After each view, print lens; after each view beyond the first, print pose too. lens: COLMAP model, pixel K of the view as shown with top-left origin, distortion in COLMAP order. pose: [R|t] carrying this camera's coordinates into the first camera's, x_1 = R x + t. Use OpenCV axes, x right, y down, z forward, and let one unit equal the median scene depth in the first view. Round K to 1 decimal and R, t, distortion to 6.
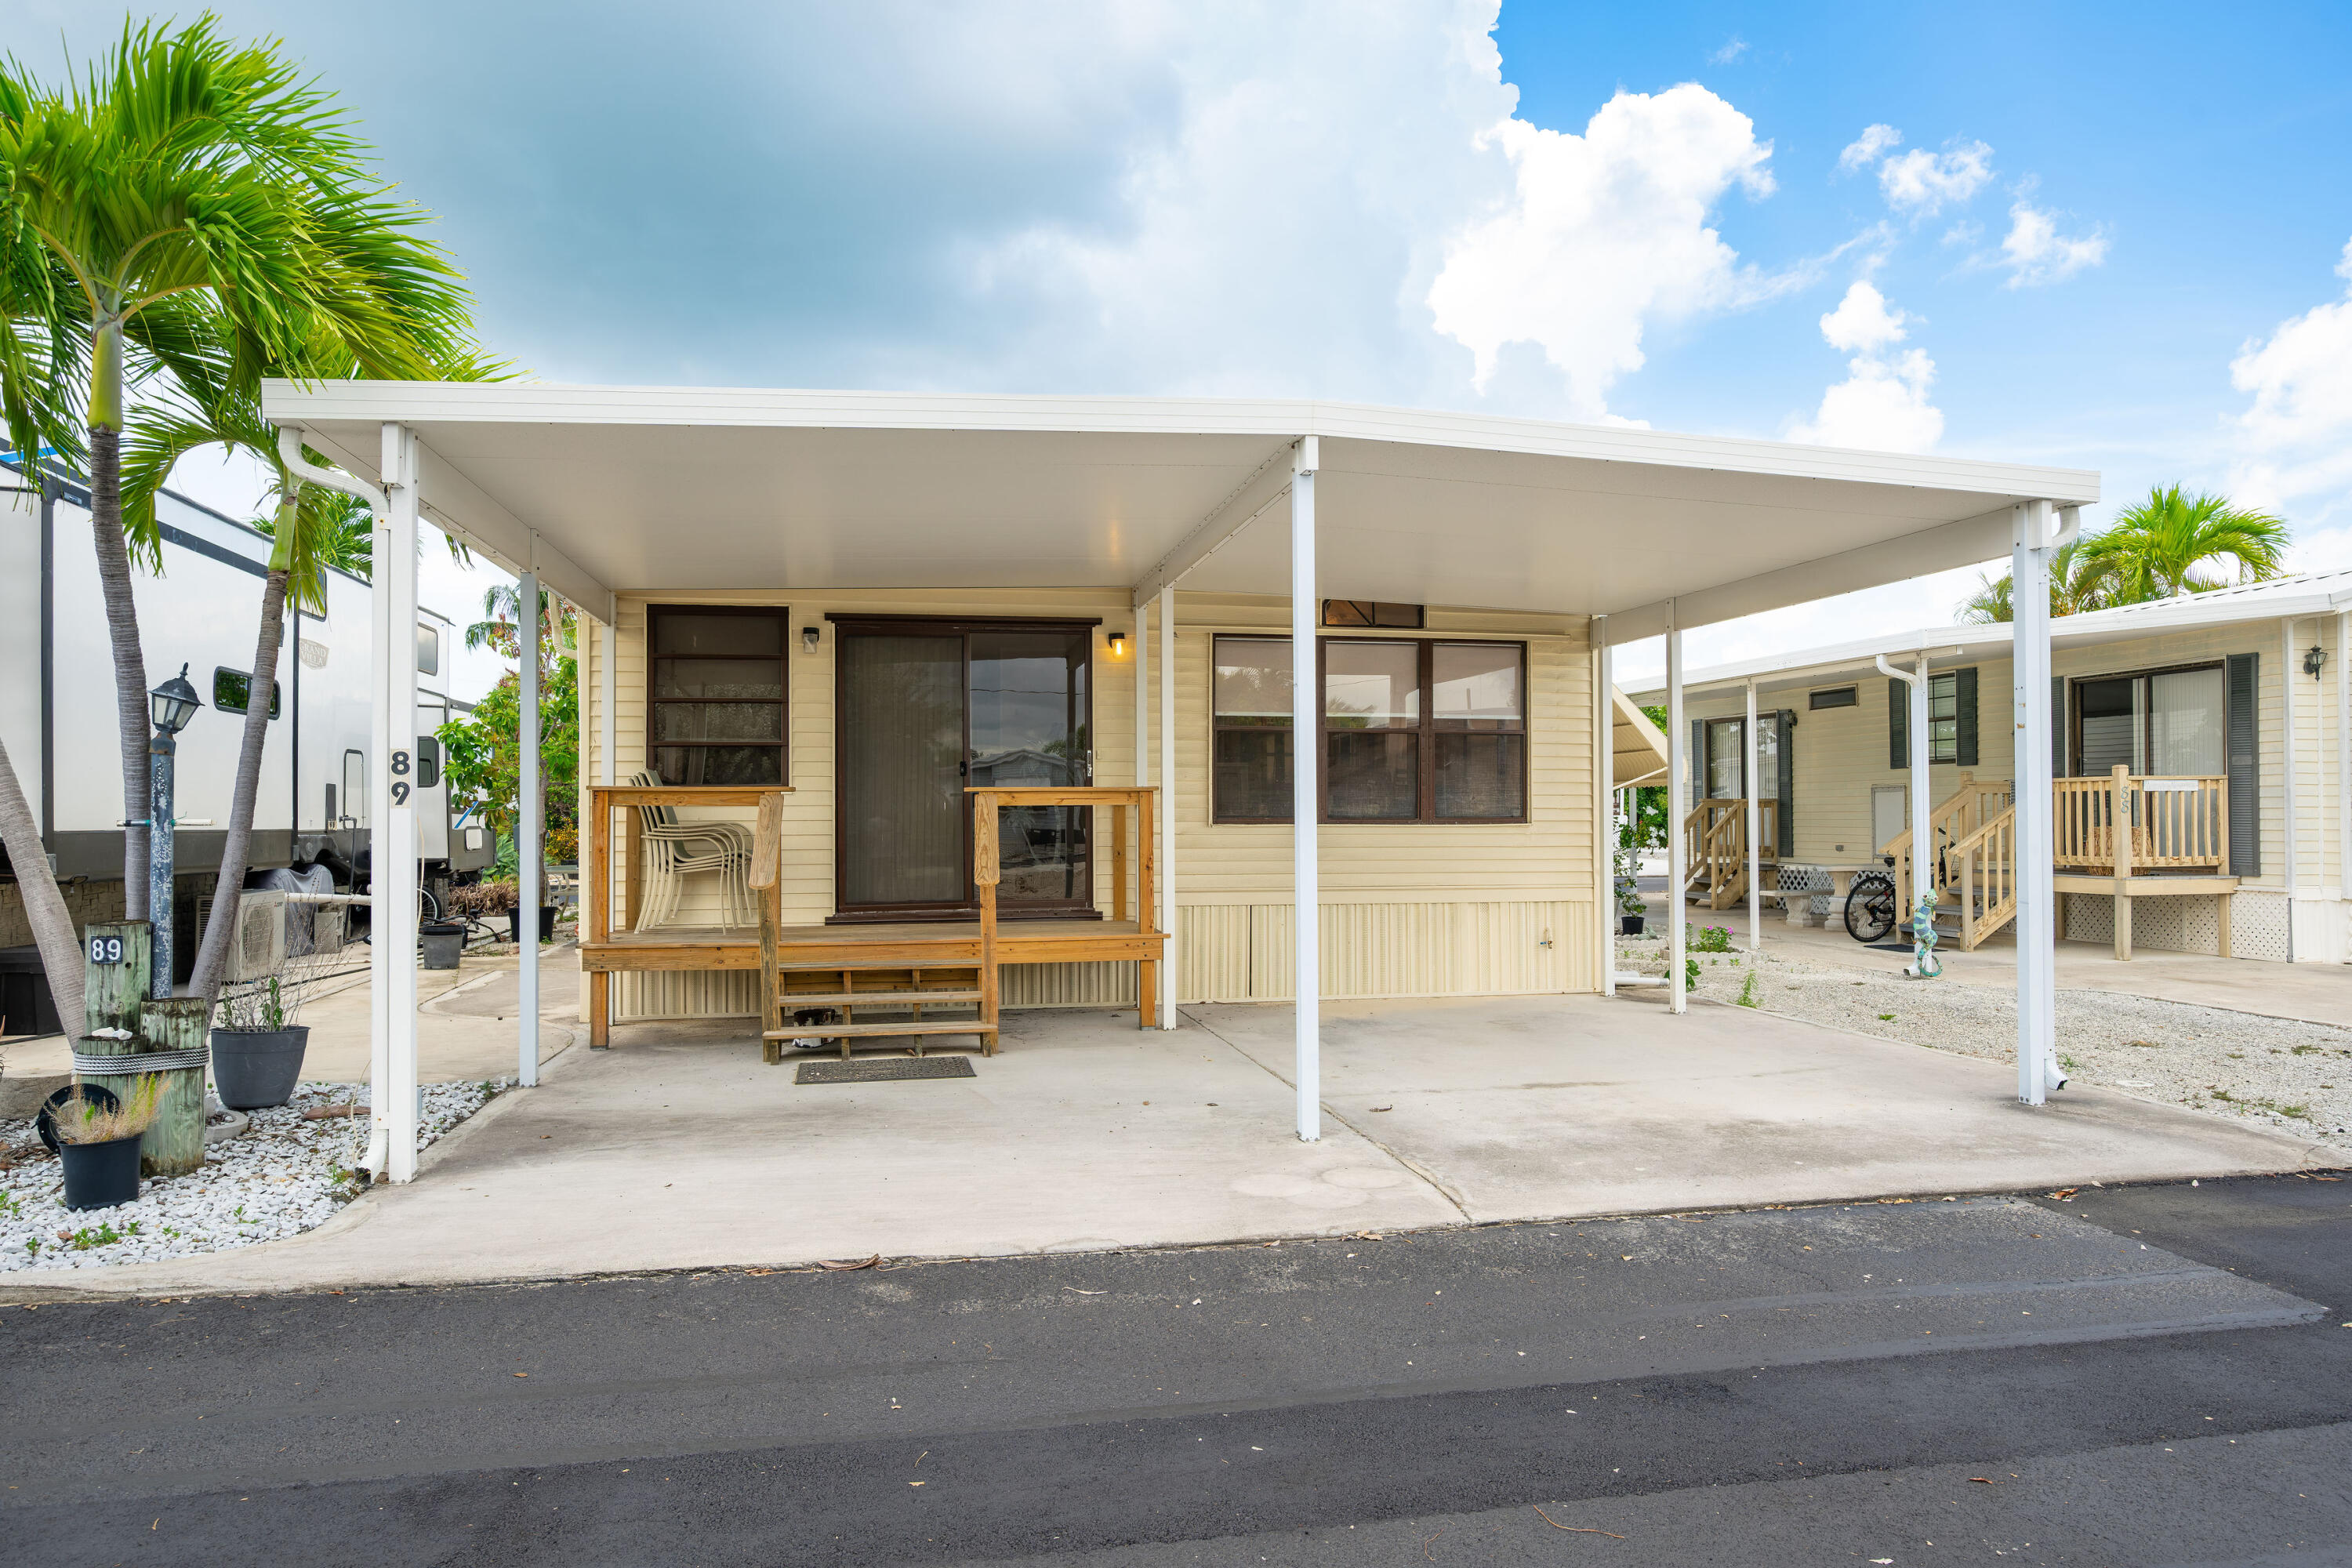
lens RADIAL K [[1455.3, 0, 1188.1], [0, 1455.3, 776.9], [0, 0, 1]] dist [-0.002386, -0.000852]
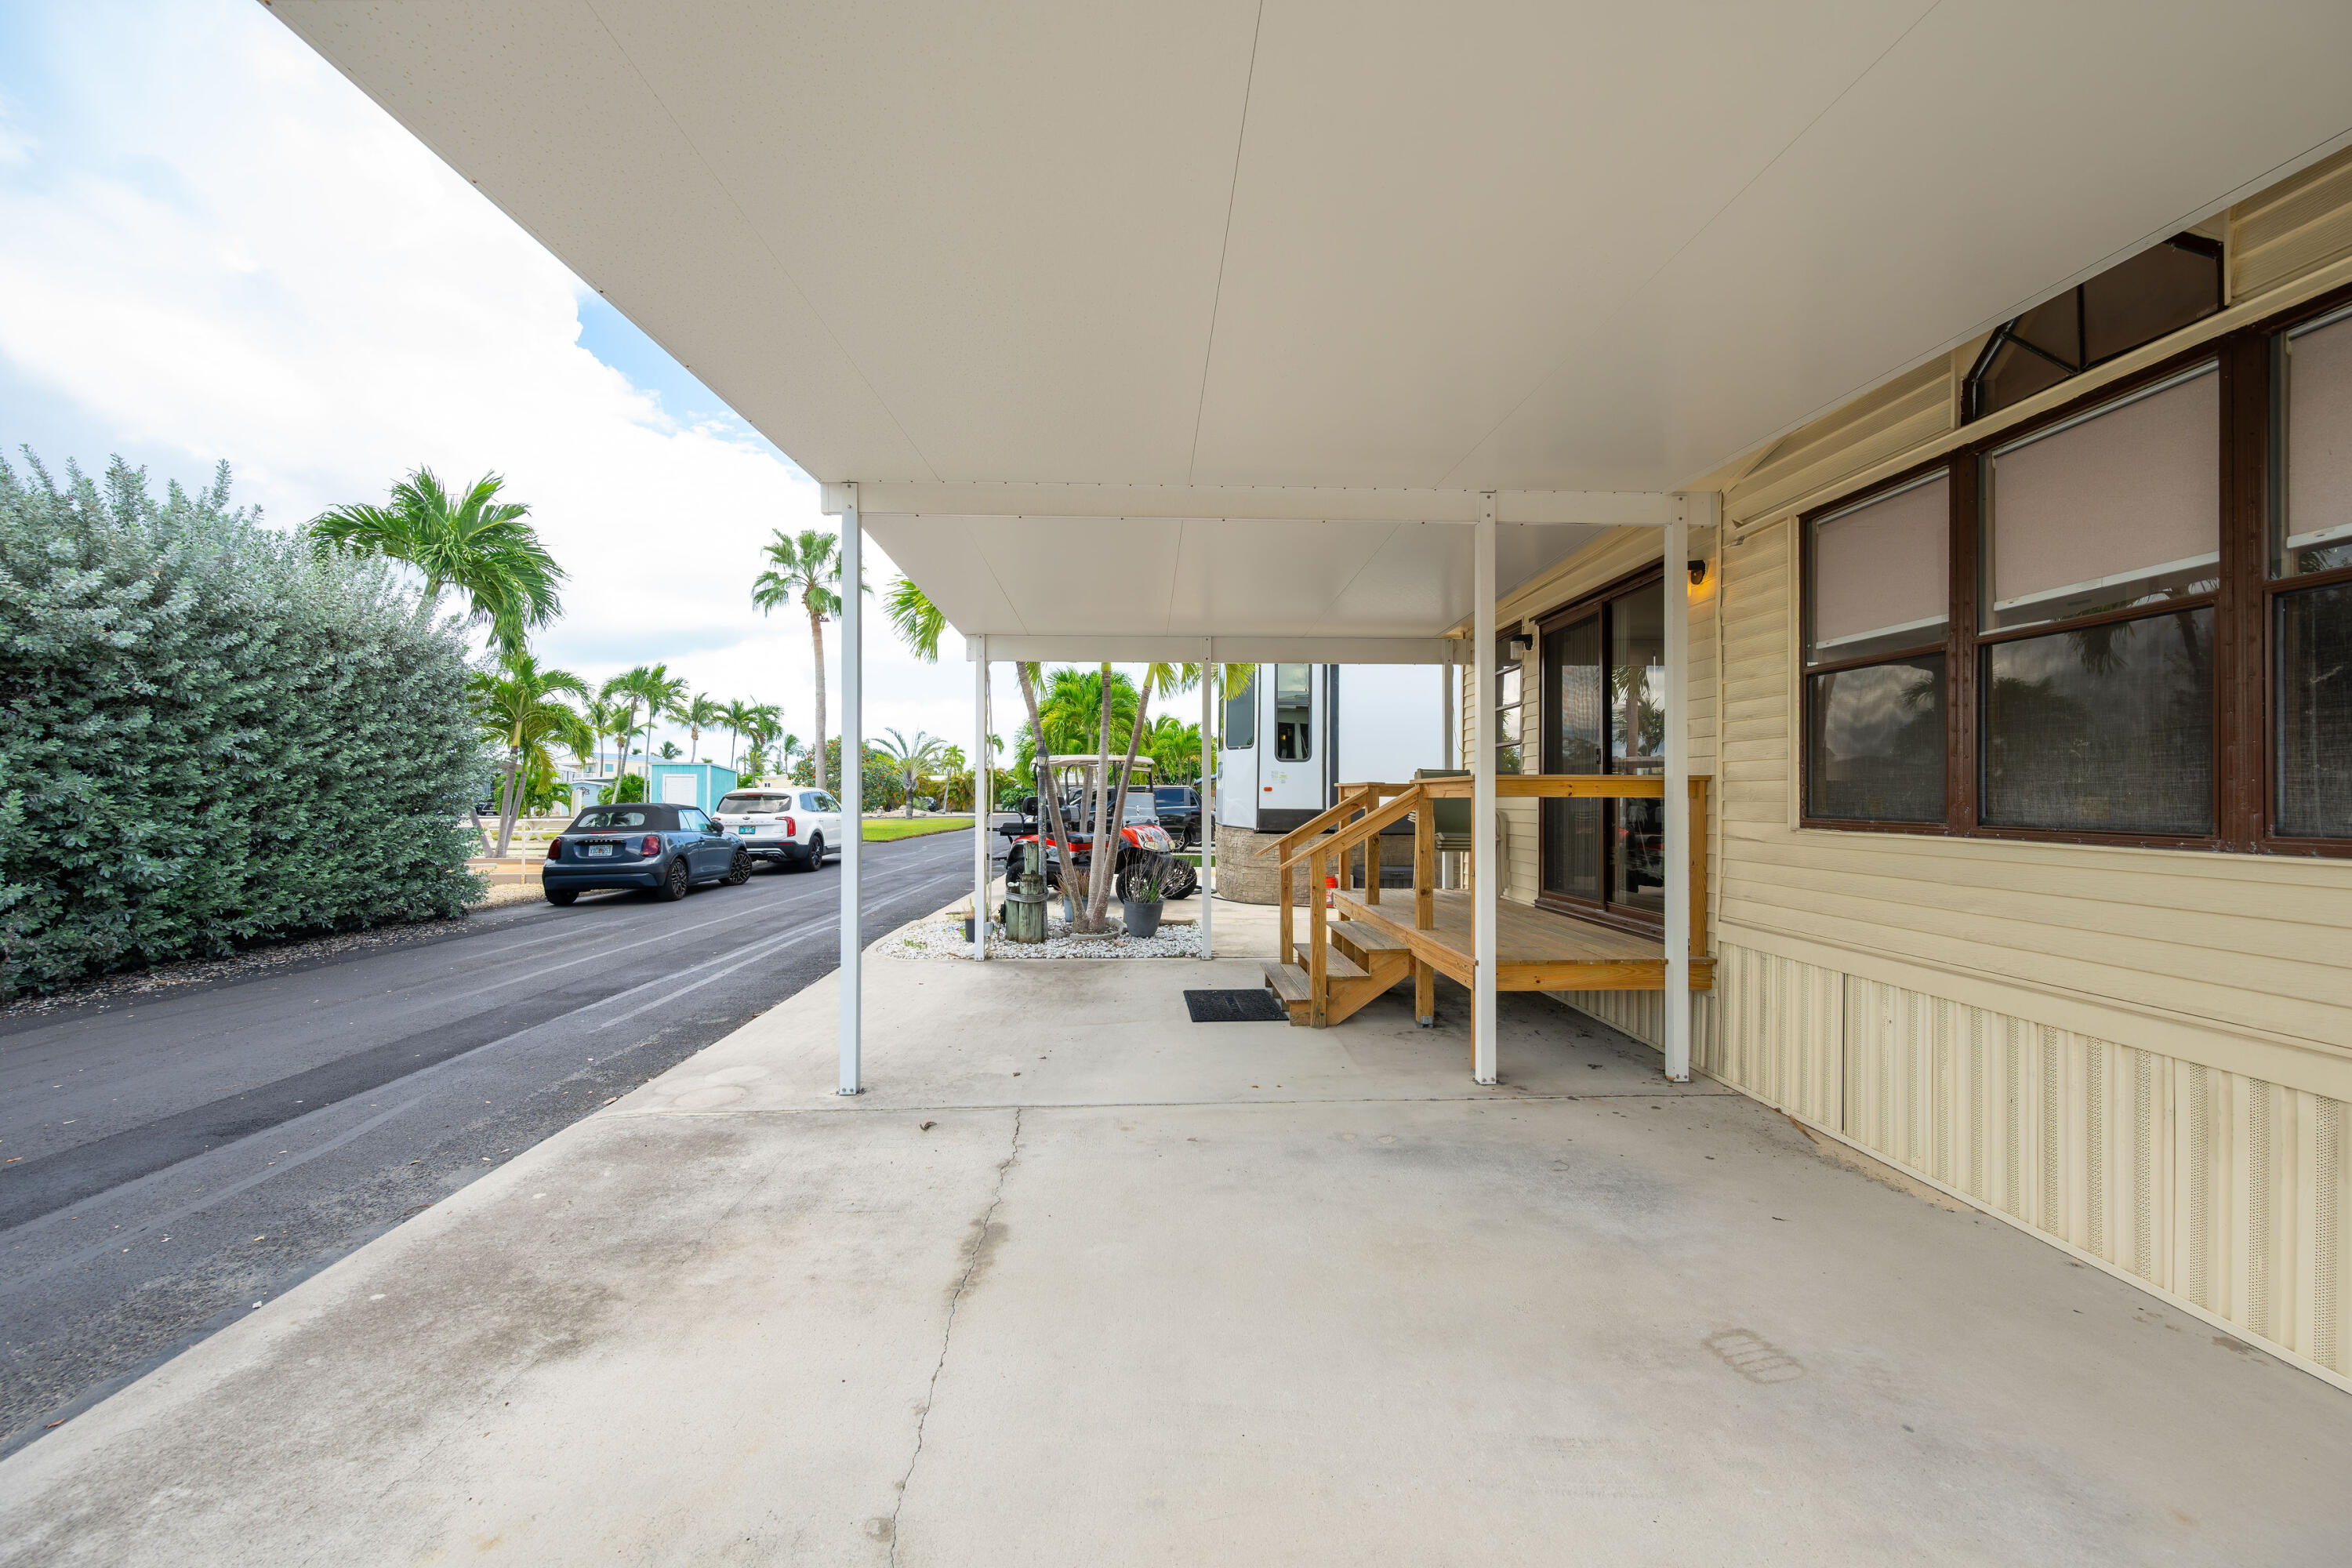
lens RADIAL K [[918.5, 0, 1179.2], [0, 918.5, 789.9], [0, 0, 1]] dist [-0.000994, 0.000178]
pose [[-0.166453, -0.004425, -0.986040, 0.470224], [0.024014, 0.999675, -0.008540, 0.014651], [0.985757, -0.025100, -0.166292, 0.863362]]
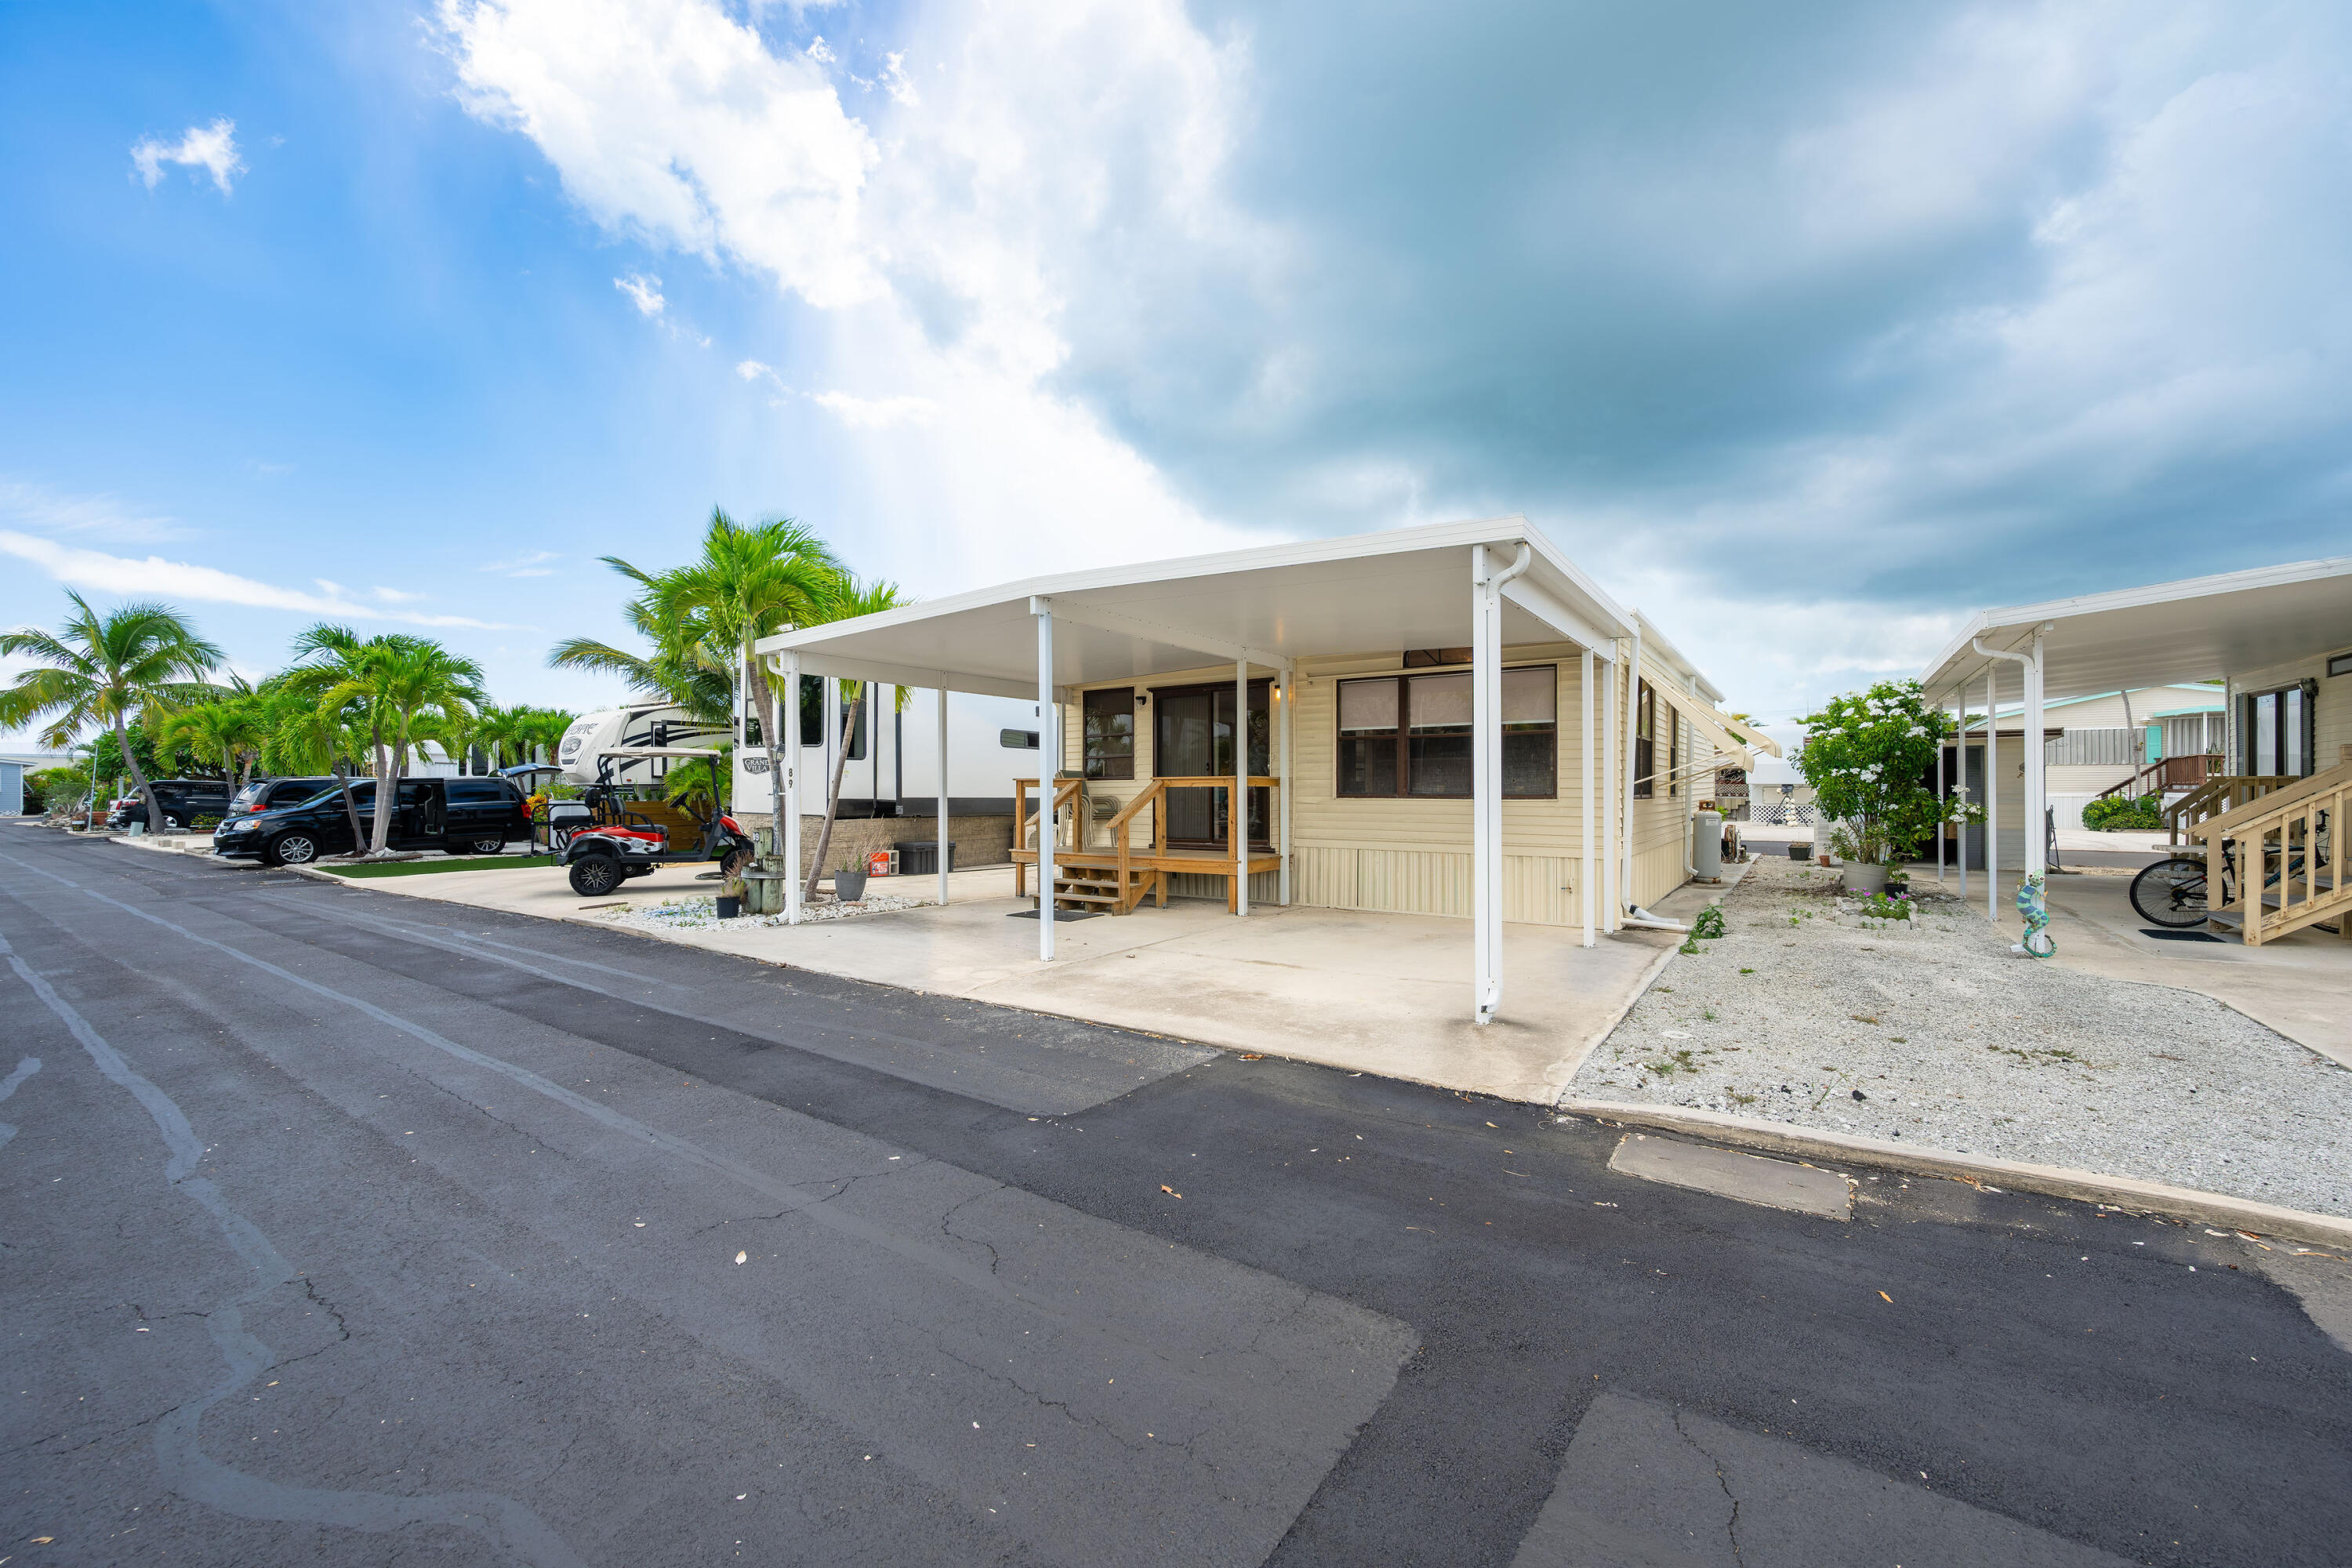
lens RADIAL K [[918.5, 0, 1180.0], [0, 918.5, 799.5], [0, 0, 1]] dist [-0.000994, 0.000178]
pose [[0.691591, 0.008476, -0.722240, 0.676390], [0.017078, 0.999460, 0.028083, 0.002617], [0.722088, -0.031757, 0.691072, 0.182763]]
